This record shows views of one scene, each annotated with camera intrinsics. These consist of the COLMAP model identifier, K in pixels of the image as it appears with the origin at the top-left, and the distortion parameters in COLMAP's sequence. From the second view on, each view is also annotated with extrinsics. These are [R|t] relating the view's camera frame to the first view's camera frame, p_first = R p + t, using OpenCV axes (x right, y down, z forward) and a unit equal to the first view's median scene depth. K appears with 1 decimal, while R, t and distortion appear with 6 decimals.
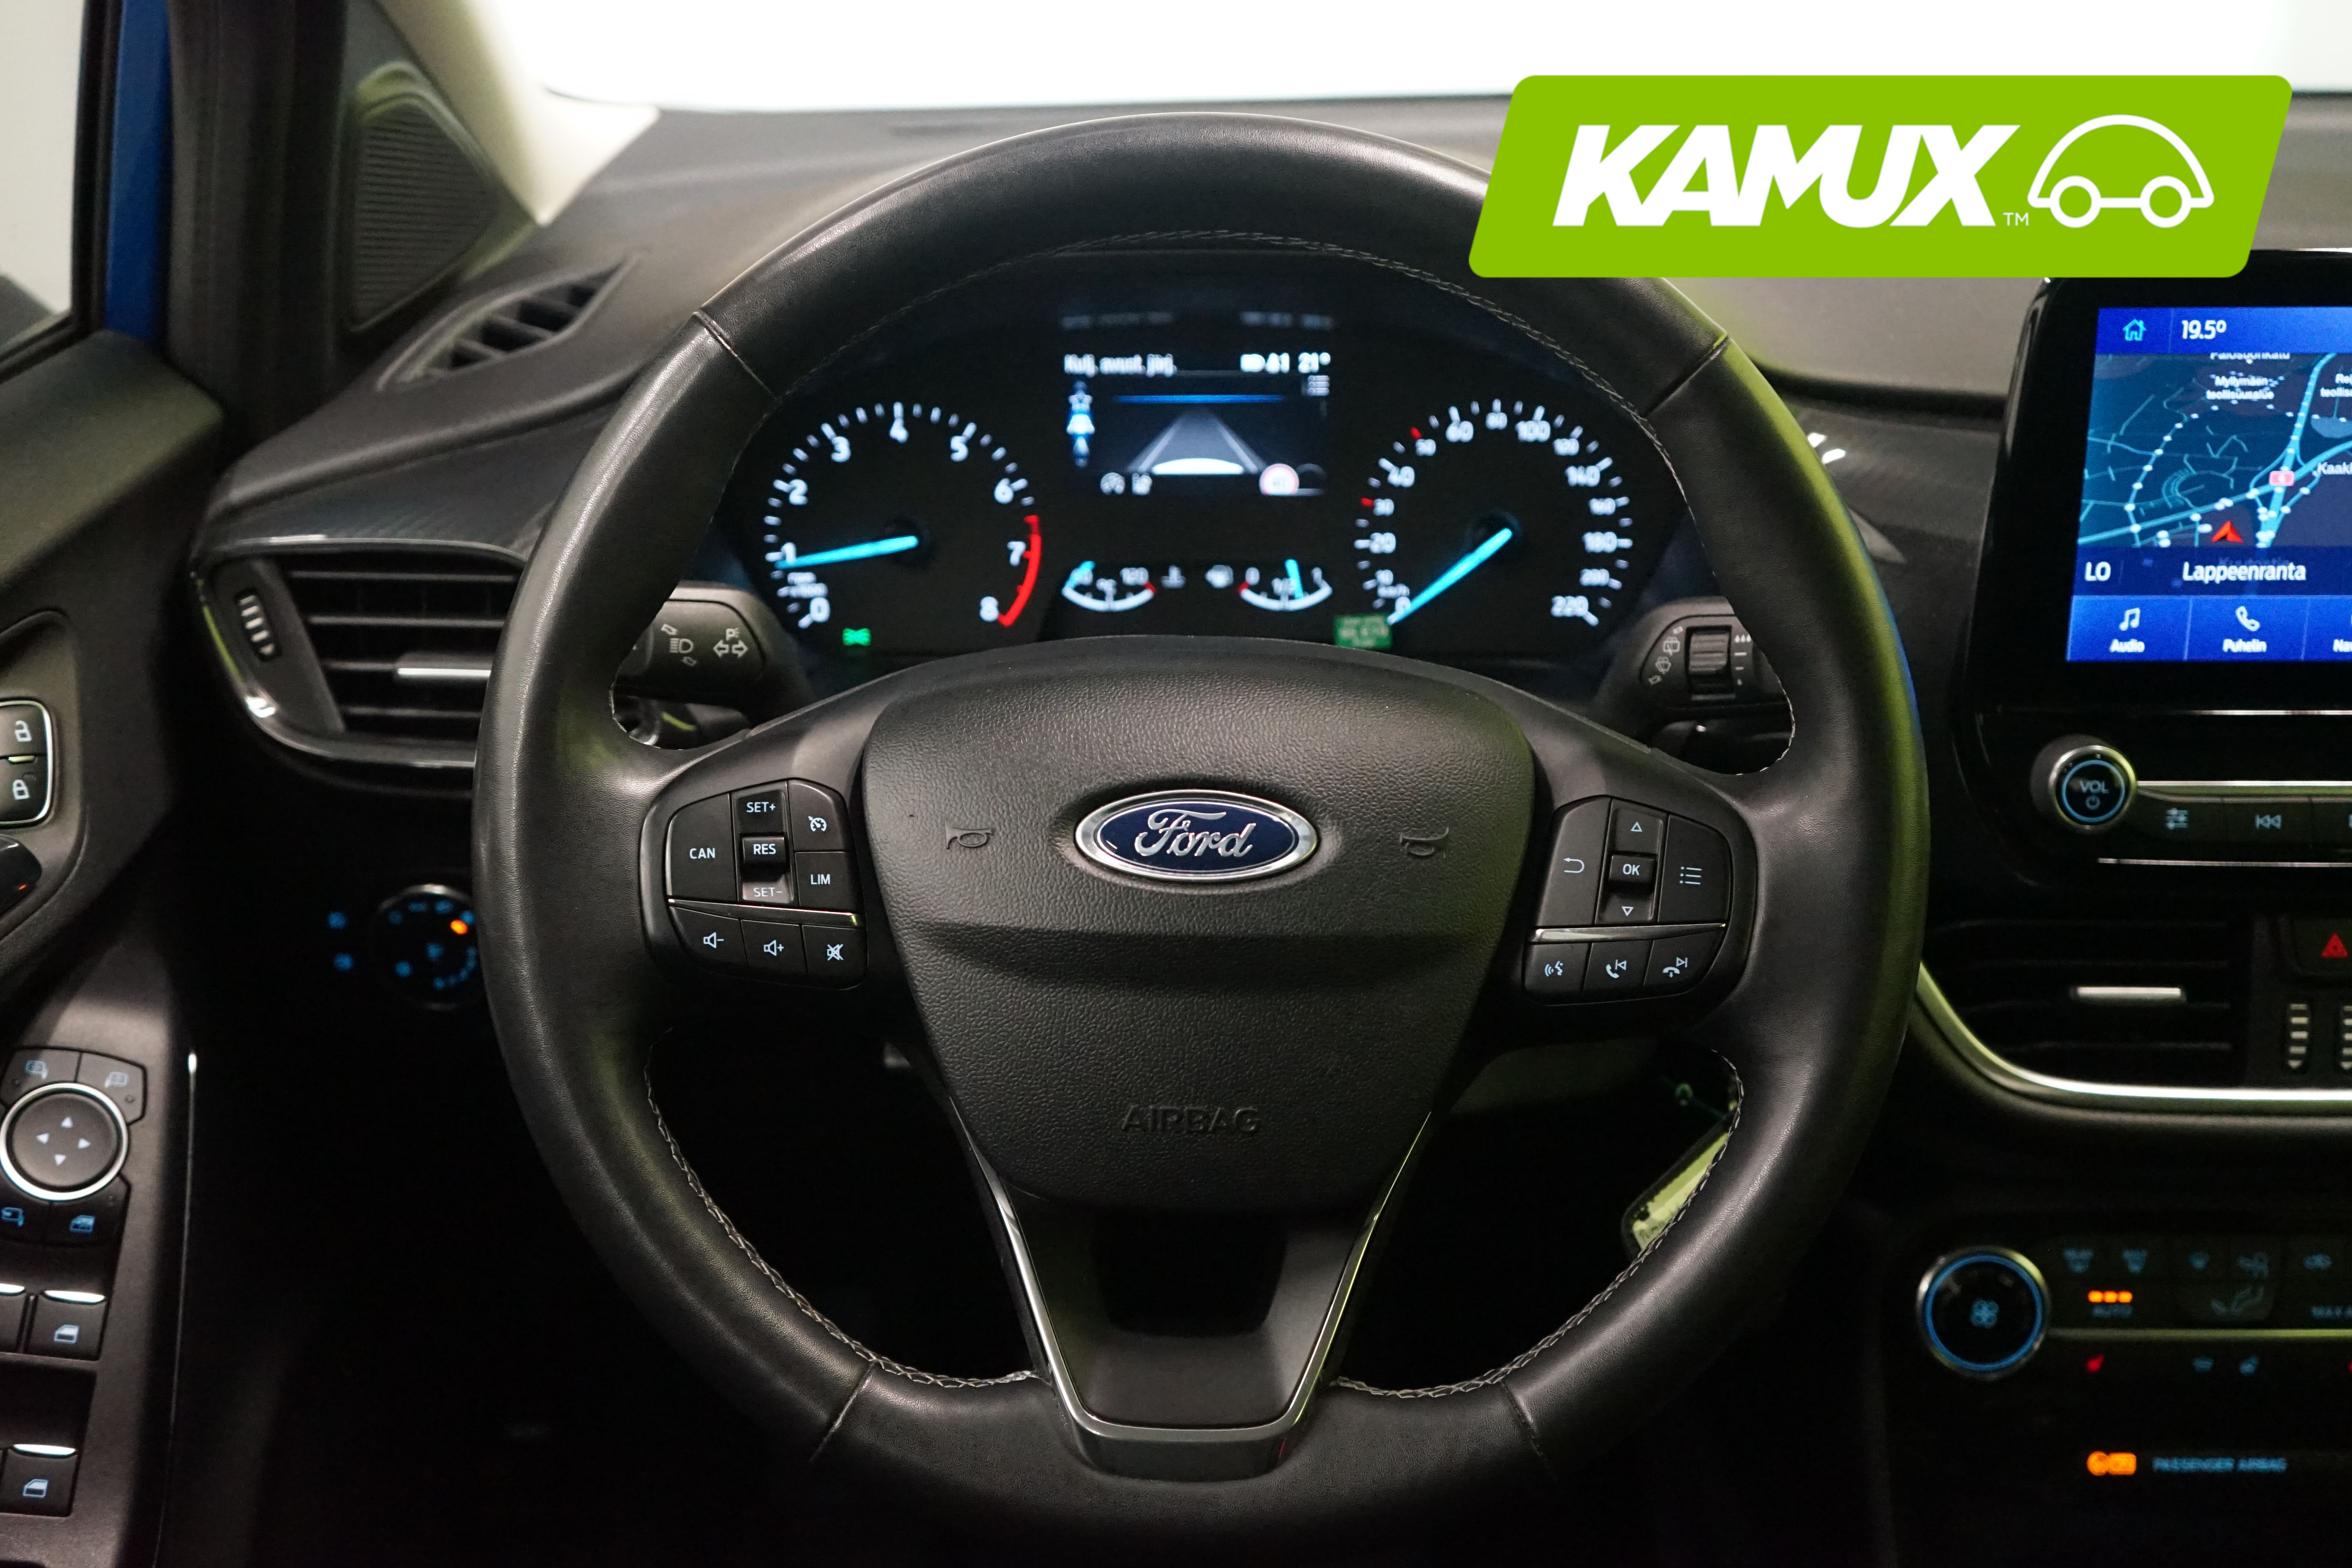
lens RADIAL K [[2623.4, 0, 1174.3], [0, 2623.4, 785.6], [0, 0, 1]] dist [0.008176, 0.000000]
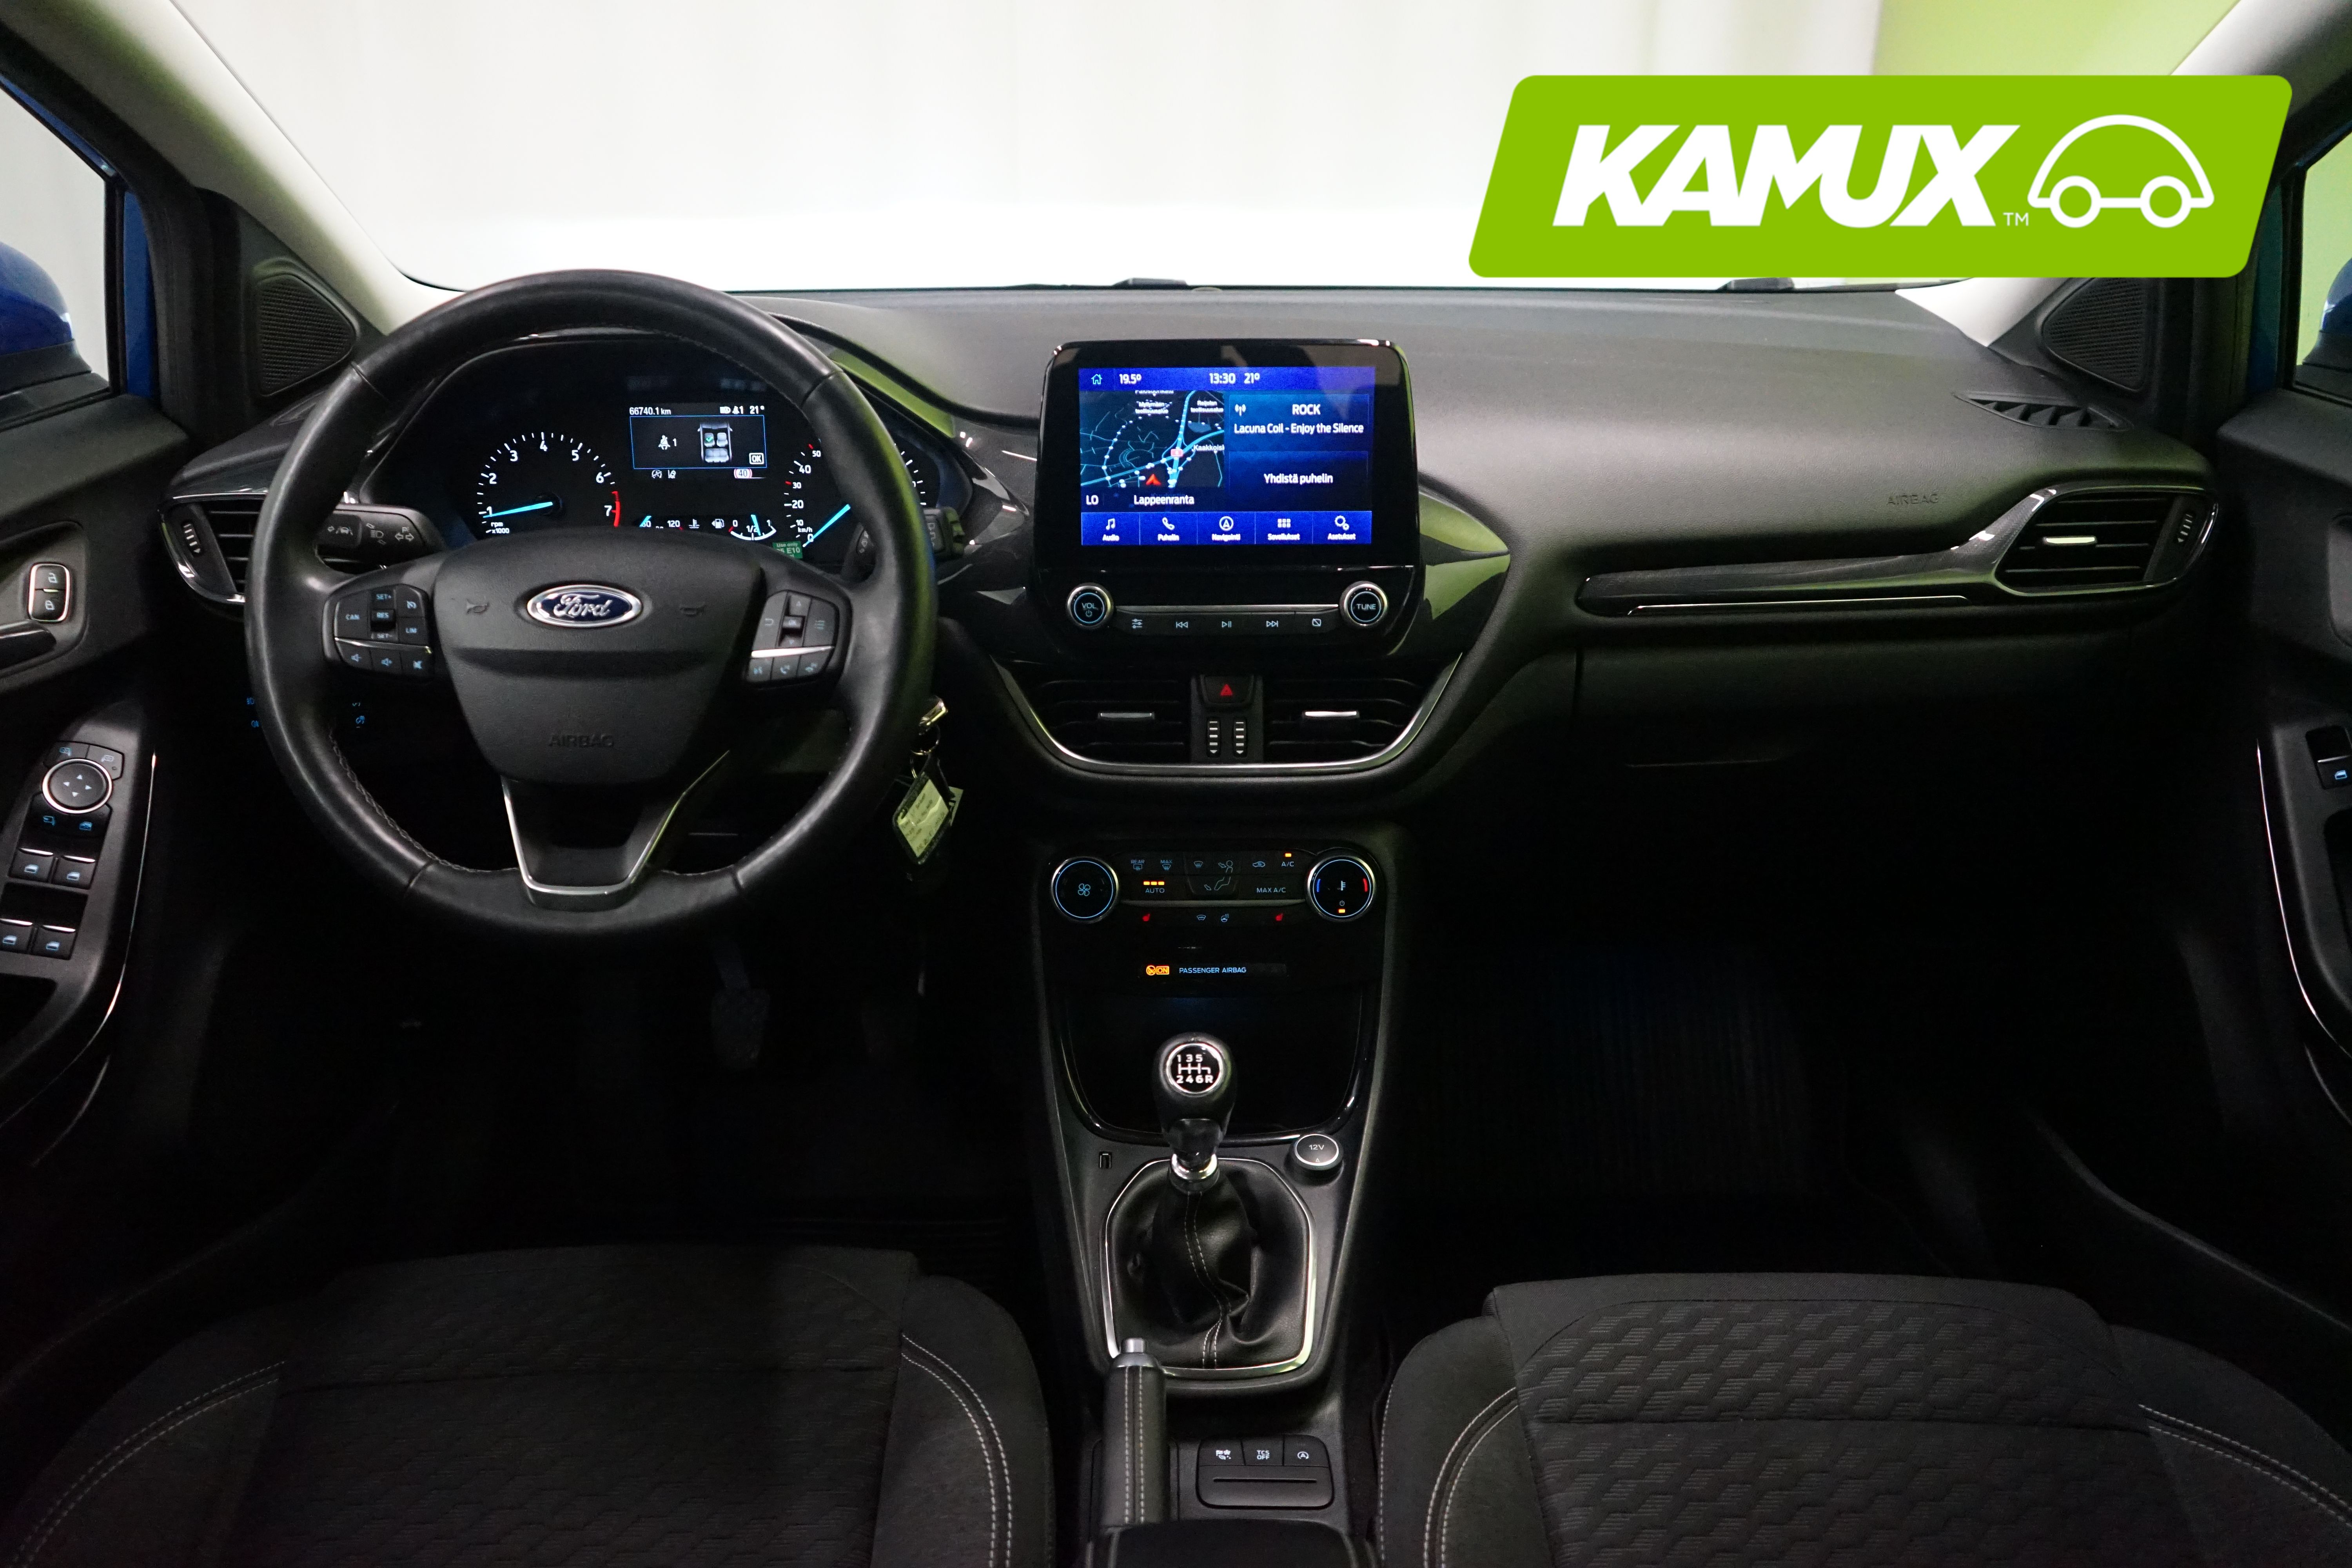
lens RADIAL K [[1863.4, 0, 1178.4], [0, 1863.4, 782.1], [0, 0, 1]] dist [-0.002381, 0.001001]
pose [[0.999942, -0.004665, 0.009724, 0.403498], [0.004880, 0.999742, -0.022171, 0.167646], [-0.009618, 0.022217, 0.999707, -0.429607]]
